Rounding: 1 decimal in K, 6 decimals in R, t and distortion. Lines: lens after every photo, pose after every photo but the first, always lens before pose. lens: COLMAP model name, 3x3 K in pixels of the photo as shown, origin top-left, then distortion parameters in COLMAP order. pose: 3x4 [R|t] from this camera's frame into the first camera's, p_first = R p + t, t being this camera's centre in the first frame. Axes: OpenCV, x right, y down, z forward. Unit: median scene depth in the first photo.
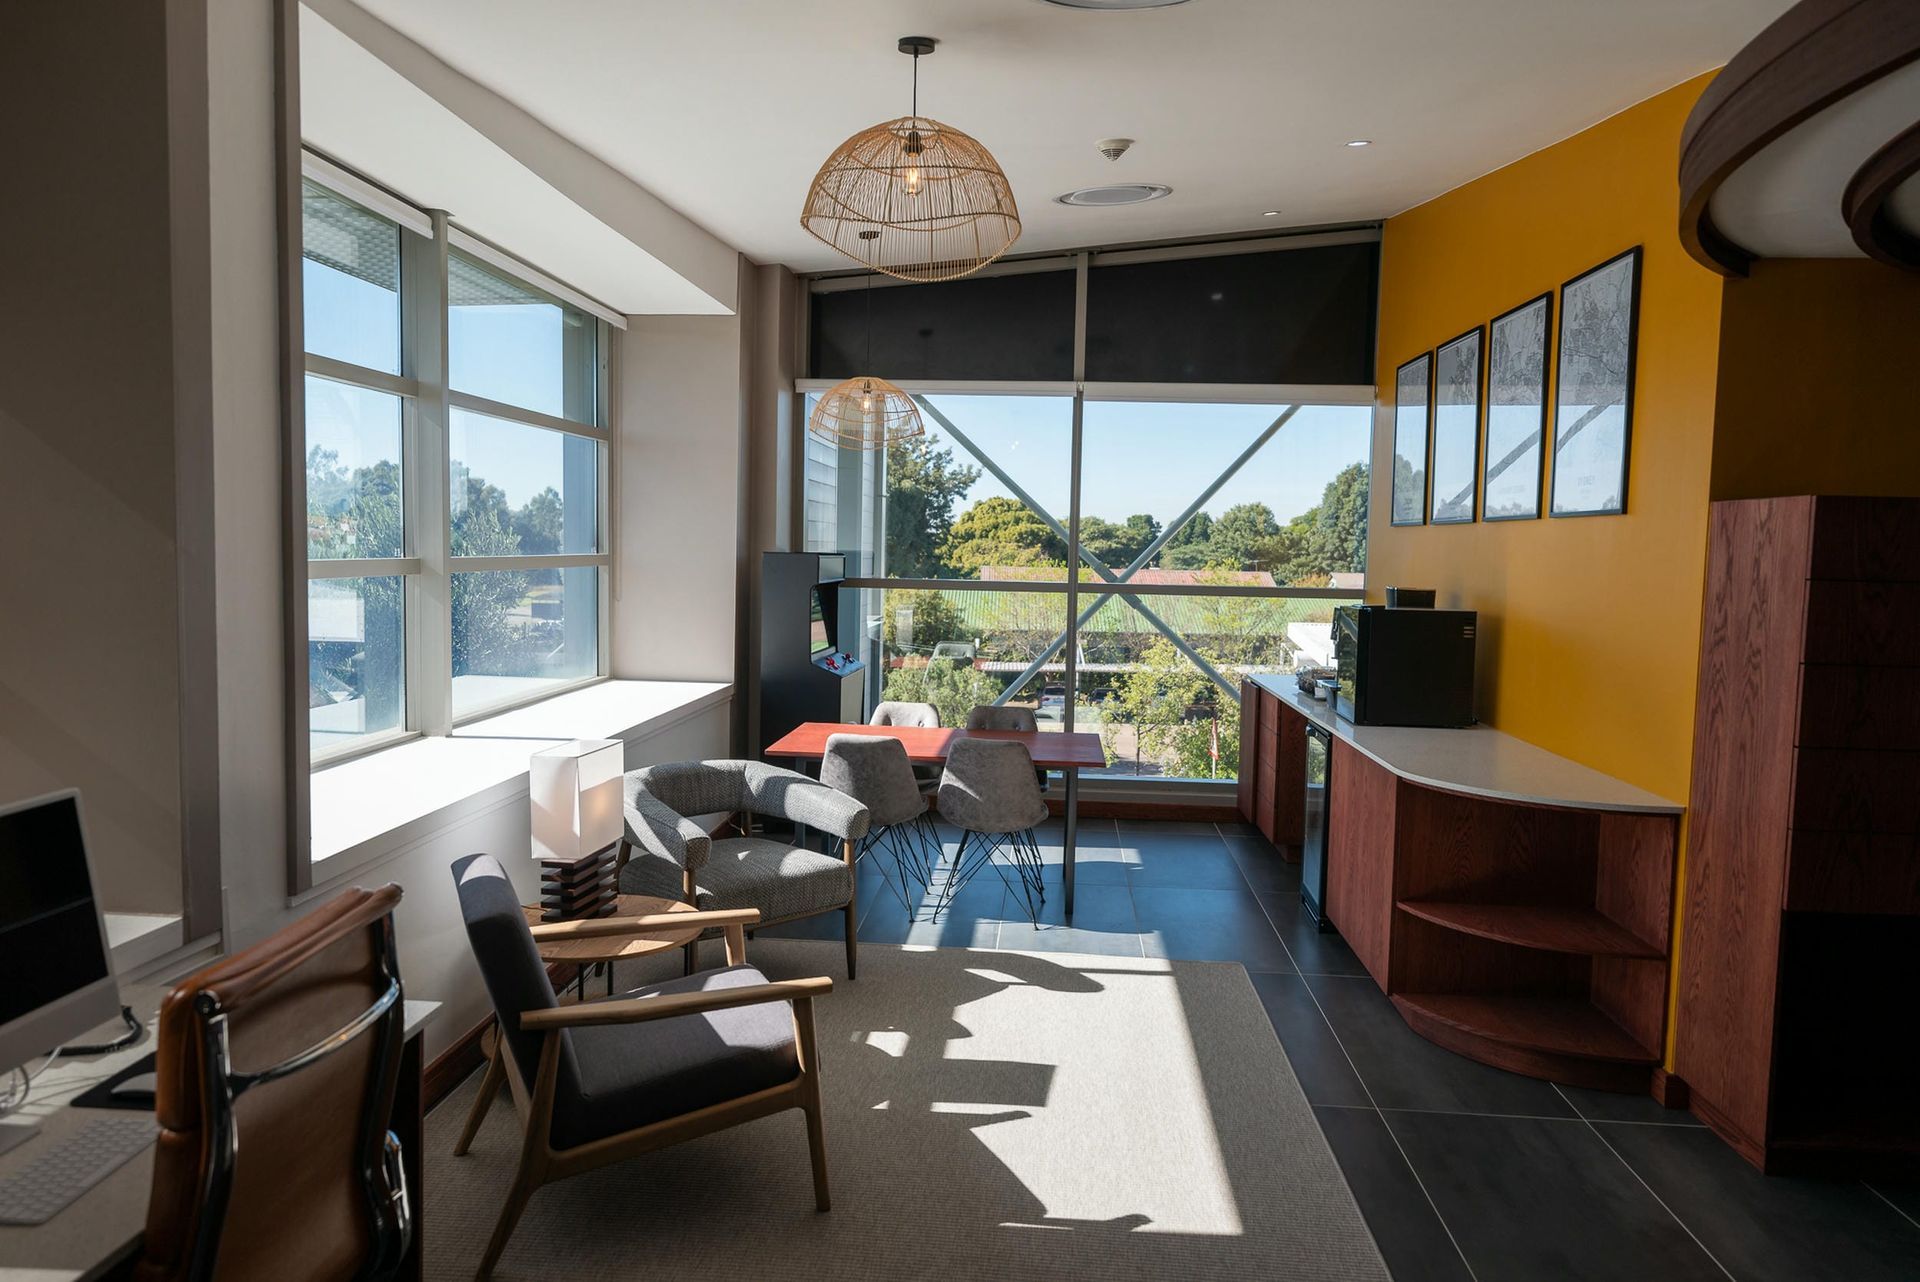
lens RADIAL K [[1283.1, 0, 960.6], [0, 1283.1, 640.0], [0, 0, 1]] dist [0.005115, -0.000313]
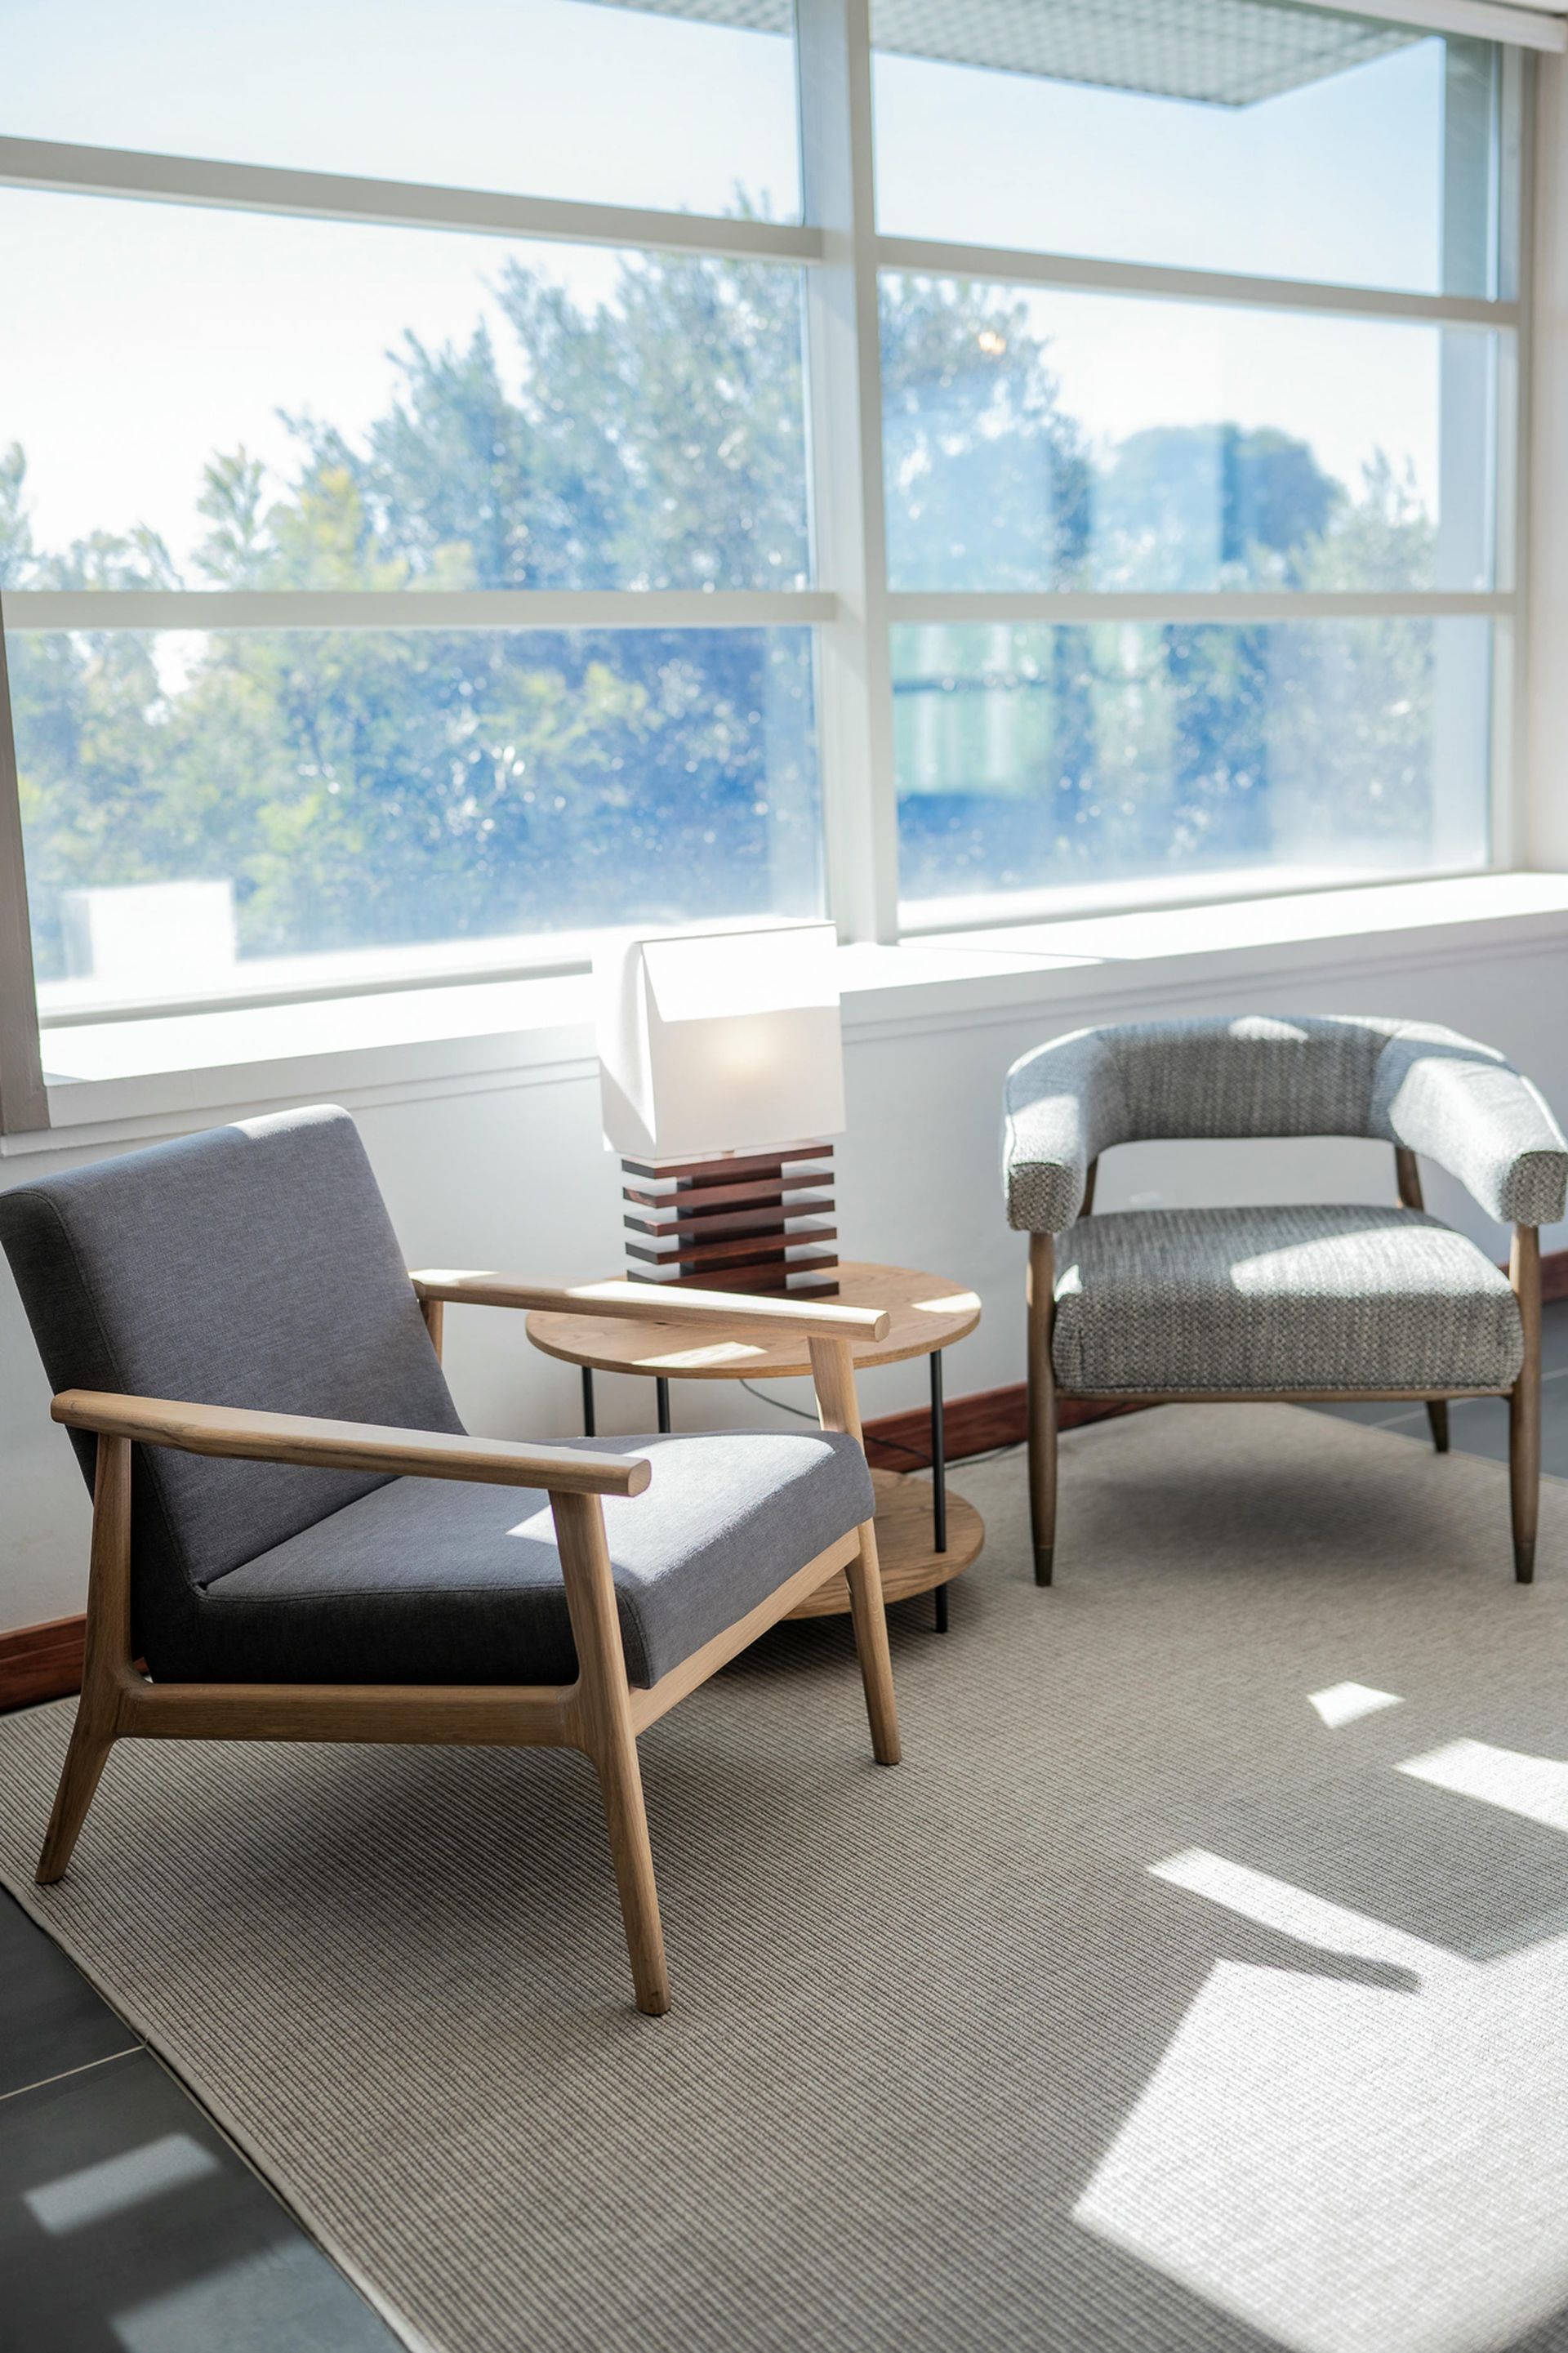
lens RADIAL K [[2404.6, 0, 762.6], [0, 2404.6, 1176.5], [0, 0, 1]] dist [0.008040, 0.000000]
pose [[0.633413, 0.087619, -0.768838, 0.313557], [0.000334, 0.993538, 0.113502, 0.058162], [0.773814, -0.072150, 0.629290, 0.359325]]
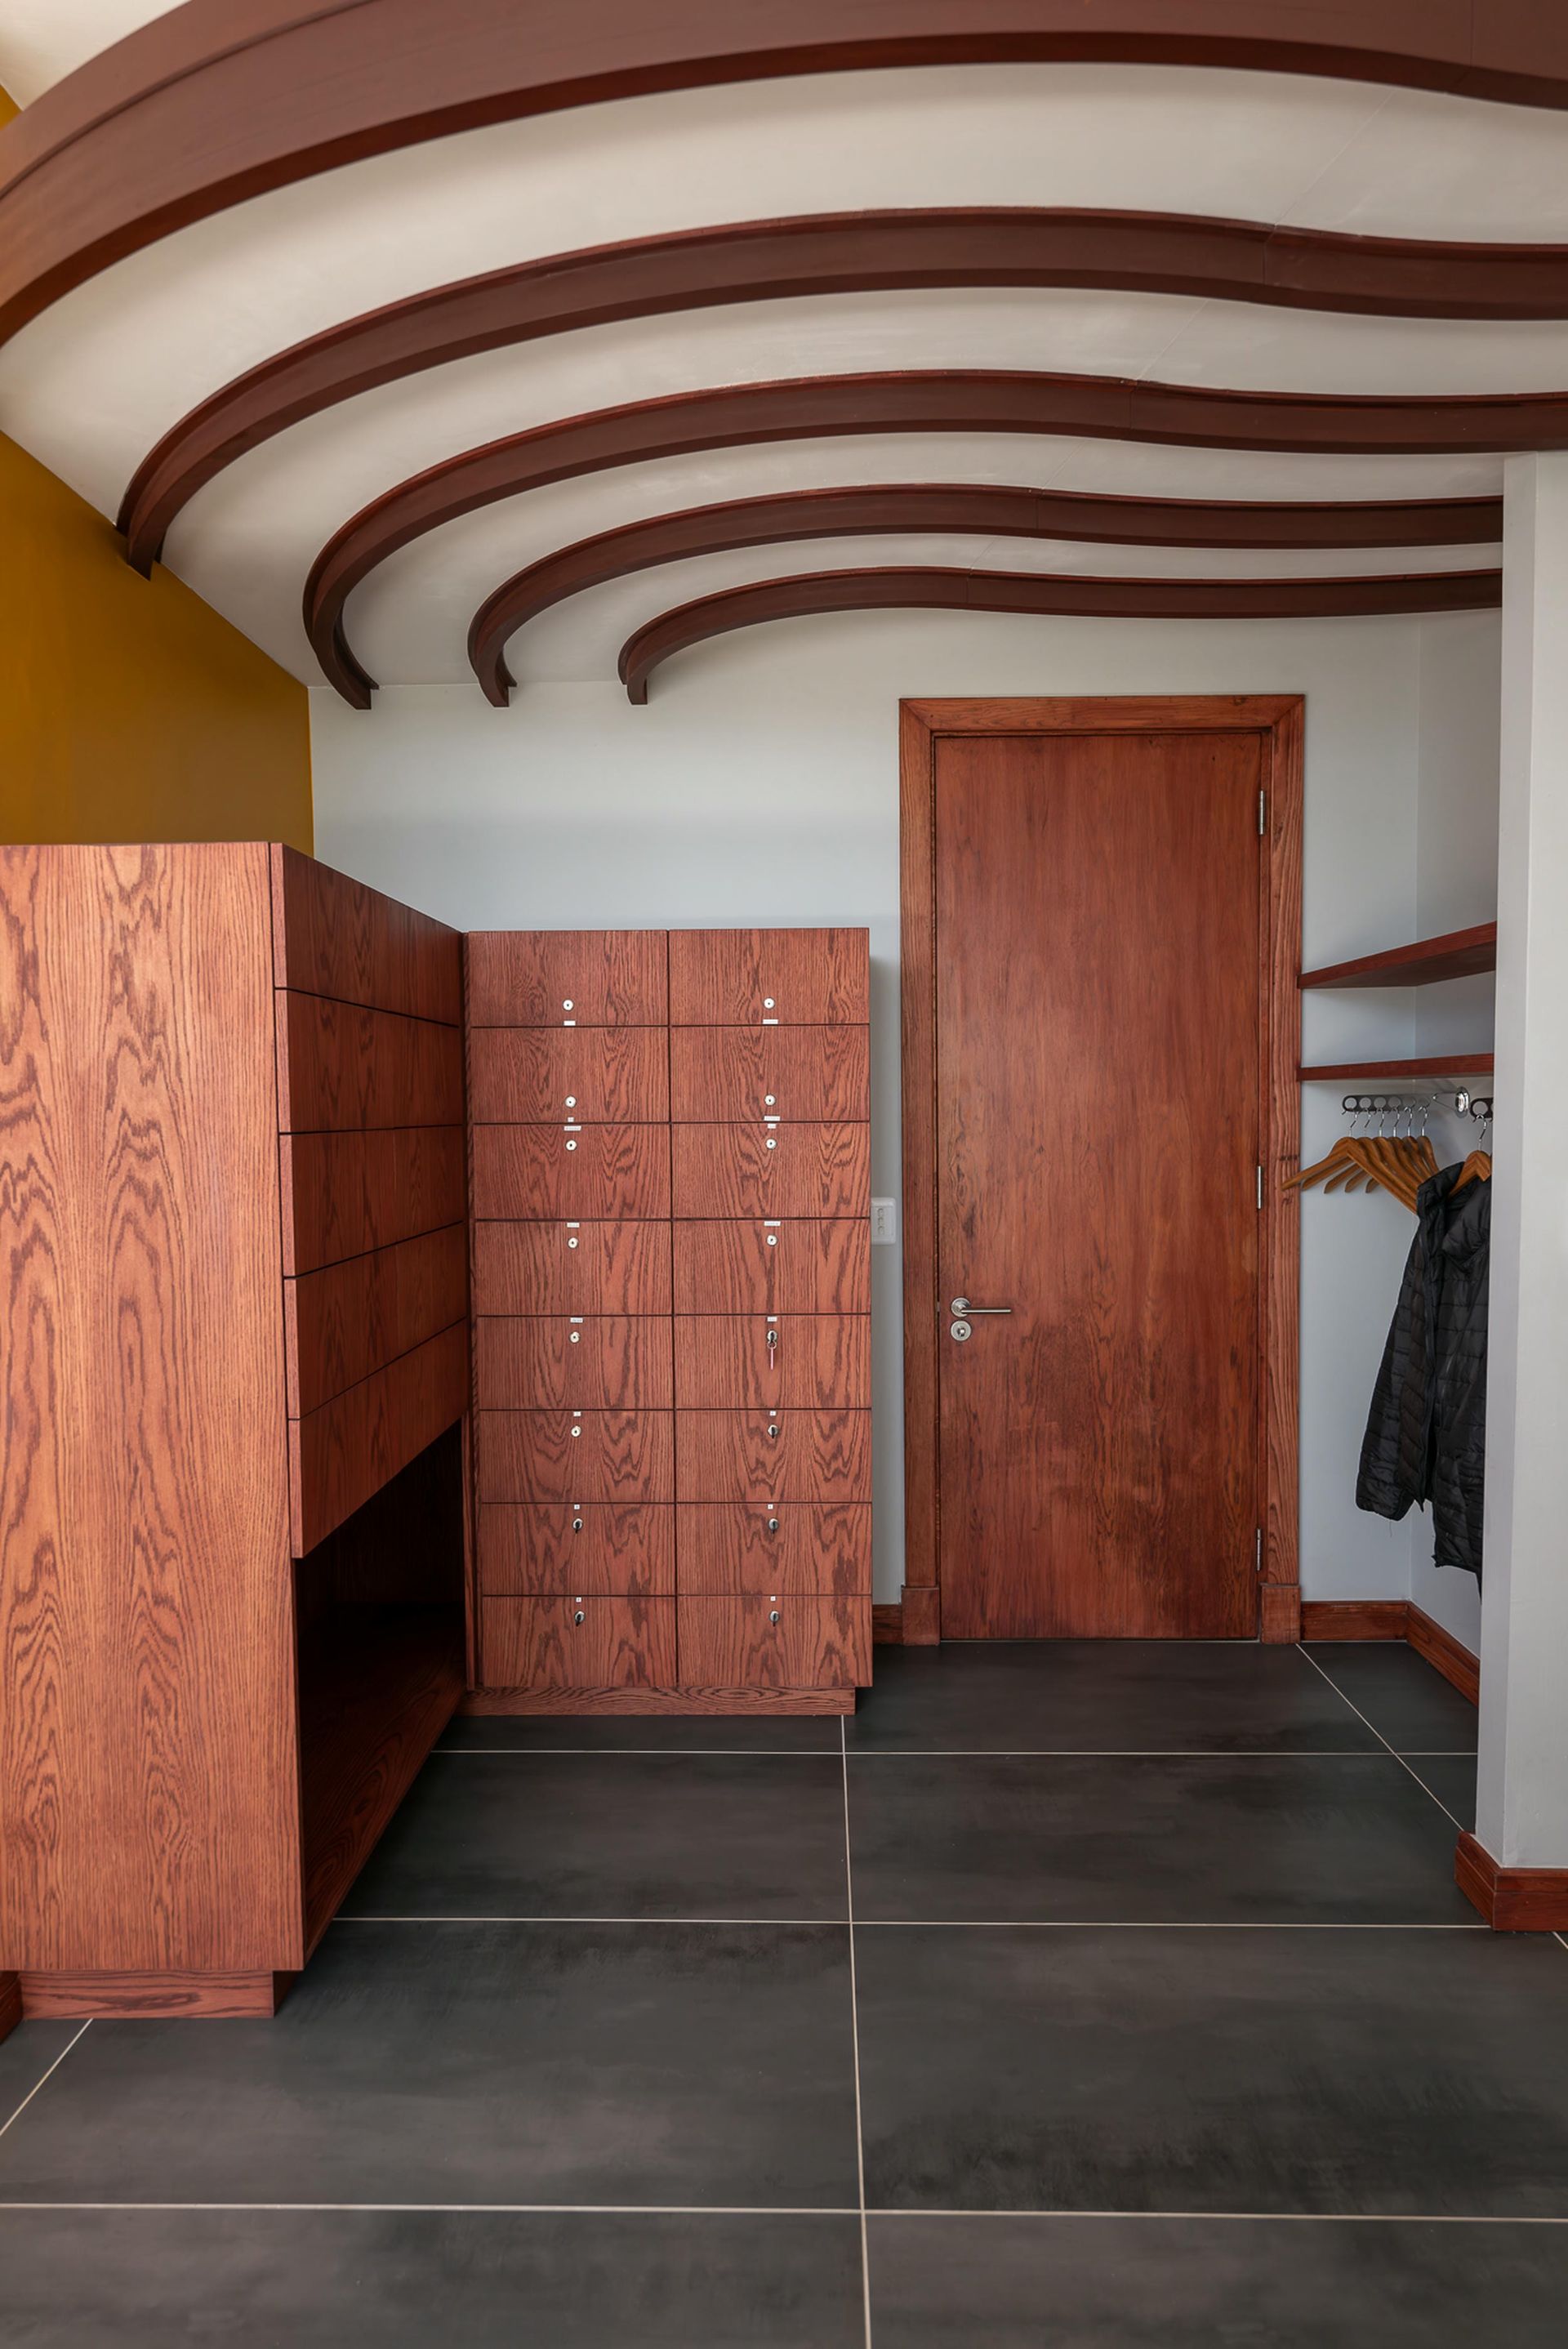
lens RADIAL K [[1287.9, 0, 820.0], [0, 1287.9, 1174.8], [0, 0, 1]] dist [0.003317, -0.002136]
pose [[-0.062536, -0.075868, 0.995155, 0.038917], [0.079308, 0.993576, 0.080731, 0.005749], [-0.994887, 0.083972, -0.056118, 0.534059]]
